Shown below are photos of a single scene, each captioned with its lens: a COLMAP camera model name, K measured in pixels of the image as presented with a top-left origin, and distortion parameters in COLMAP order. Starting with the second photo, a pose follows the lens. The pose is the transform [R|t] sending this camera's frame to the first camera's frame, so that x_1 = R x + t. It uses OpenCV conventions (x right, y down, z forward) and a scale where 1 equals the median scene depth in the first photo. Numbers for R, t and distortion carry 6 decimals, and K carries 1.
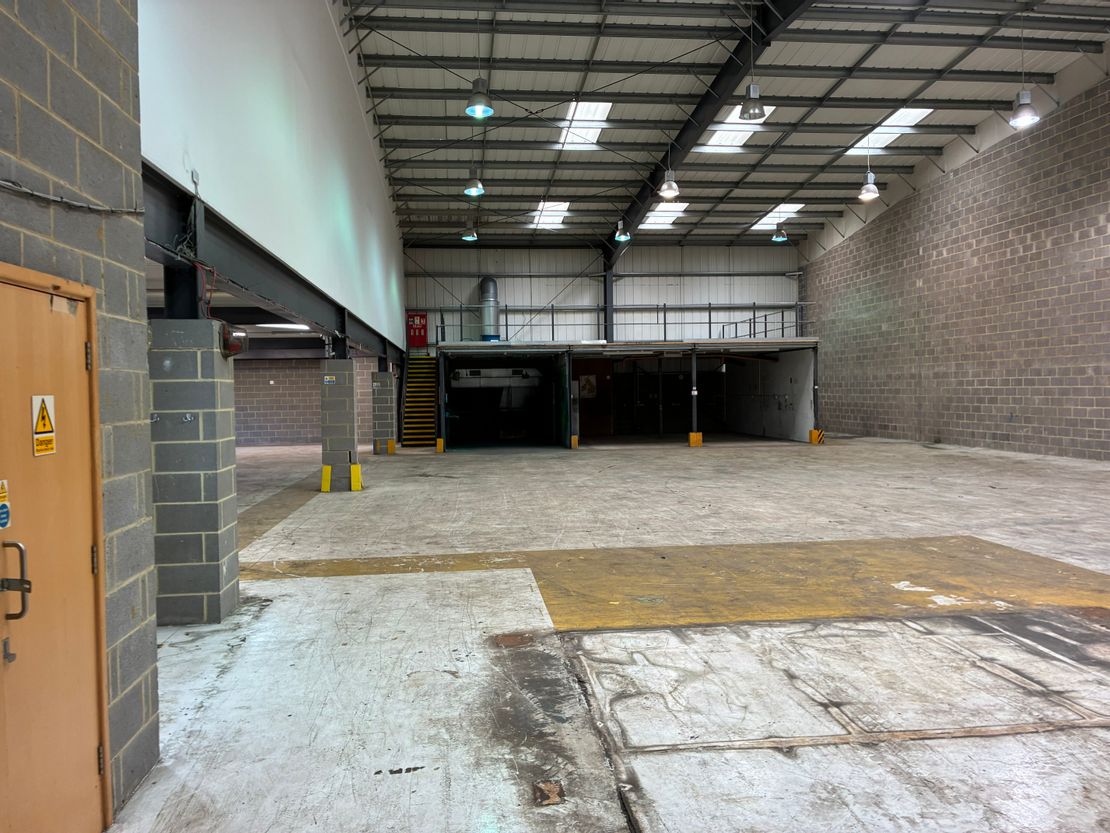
lens RADIAL K [[870.9, 0, 557.1], [0, 870.9, 425.5], [0, 0, 1]] dist [0.026178, -0.005281]
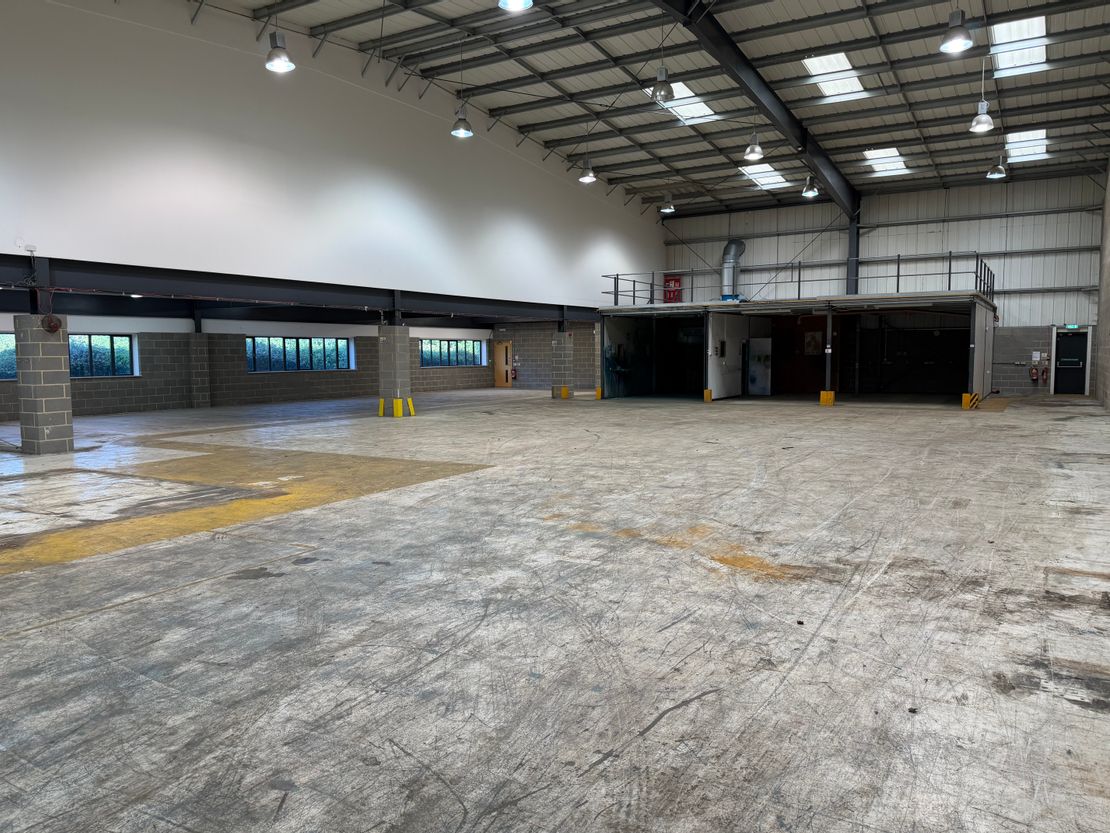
lens RADIAL K [[838.9, 0, 553.7], [0, 838.9, 411.0], [0, 0, 1]] dist [0.006970, -0.032557]
pose [[0.787006, 0.052888, -0.614674, 0.390946], [-0.025179, 0.998242, 0.053653, -0.010126], [0.616431, -0.026748, 0.786955, 0.050500]]
